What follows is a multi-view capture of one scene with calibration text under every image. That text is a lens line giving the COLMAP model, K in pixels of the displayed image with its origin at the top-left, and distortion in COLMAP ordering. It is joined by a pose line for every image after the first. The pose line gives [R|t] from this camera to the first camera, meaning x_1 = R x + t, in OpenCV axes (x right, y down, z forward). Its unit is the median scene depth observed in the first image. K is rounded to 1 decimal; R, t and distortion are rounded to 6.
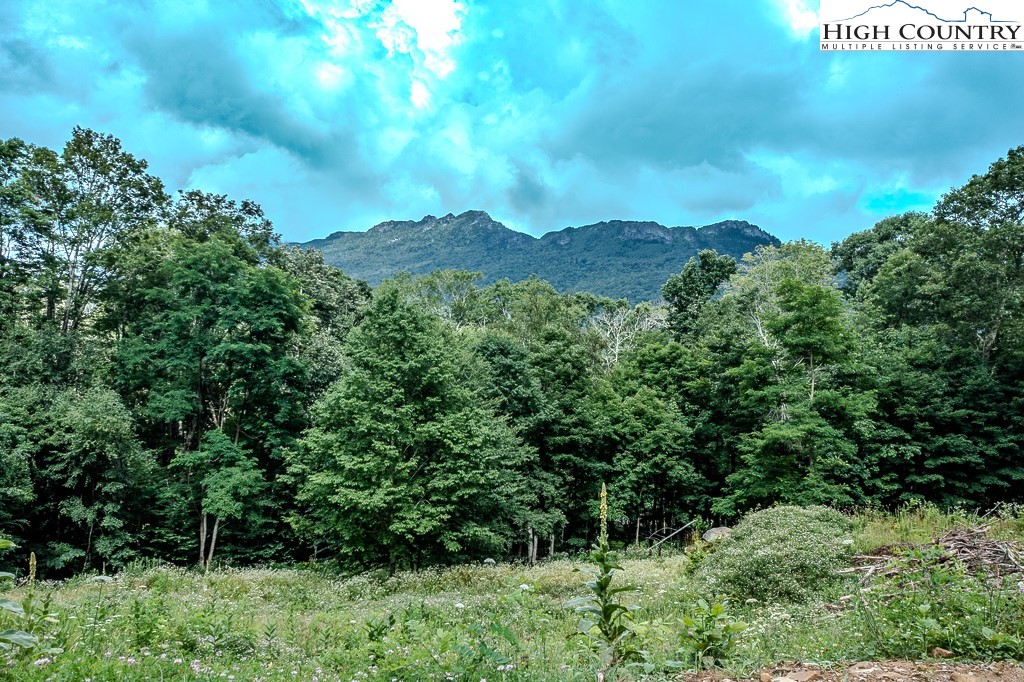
lens RADIAL K [[821.6, 0, 512.0], [0, 821.6, 341.0], [0, 0, 1]] dist [-0.008592, -0.003162]
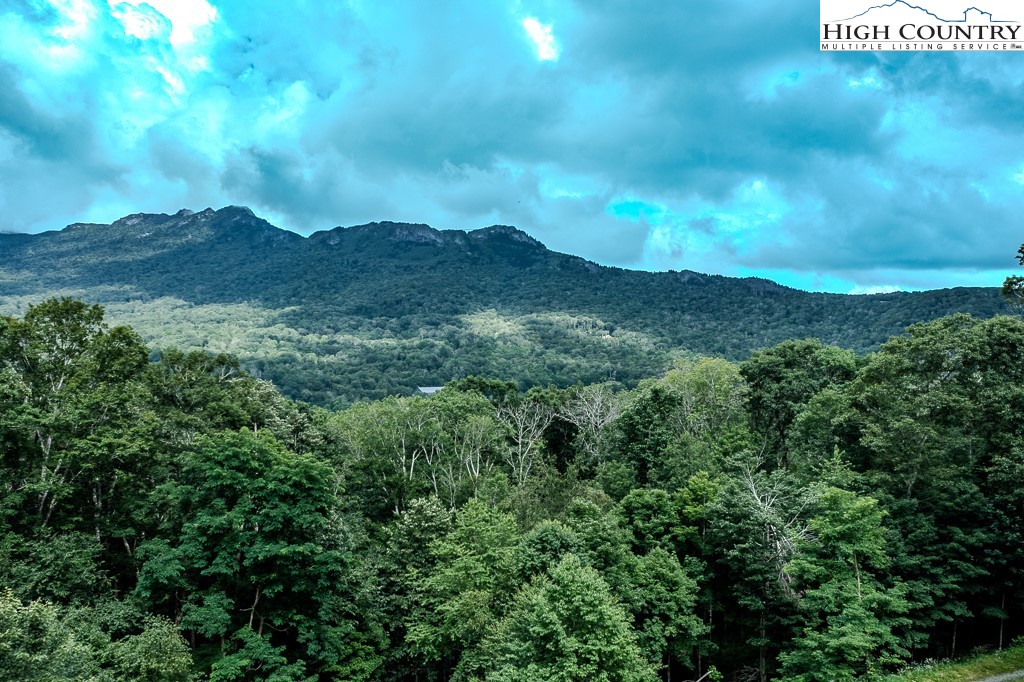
lens RADIAL K [[821.6, 0, 512.0], [0, 821.6, 341.0], [0, 0, 1]] dist [-0.008592, -0.003162]
pose [[0.962438, -0.009824, 0.271325, -0.337028], [0.010416, 0.999945, -0.000744, -0.234209], [-0.271303, 0.003542, 0.962488, 0.002456]]
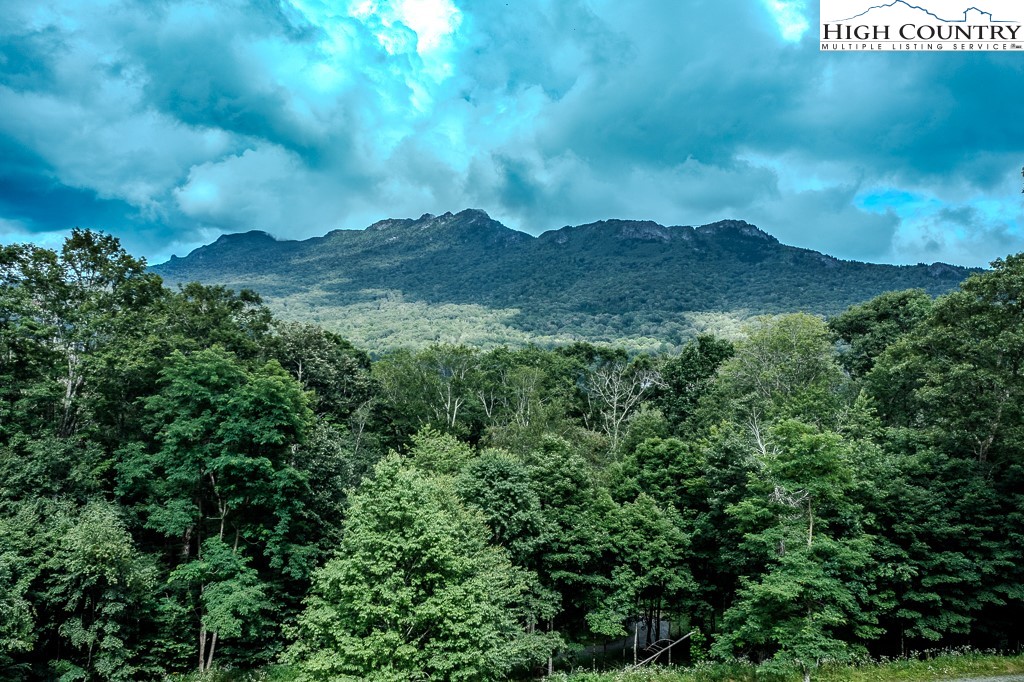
lens RADIAL K [[821.6, 0, 512.0], [0, 821.6, 341.0], [0, 0, 1]] dist [-0.008592, -0.003162]
pose [[0.999997, 0.000325, 0.002422, -0.001271], [-0.000327, 0.999999, 0.000960, -0.140500], [-0.002422, -0.000961, 0.999997, -0.002508]]
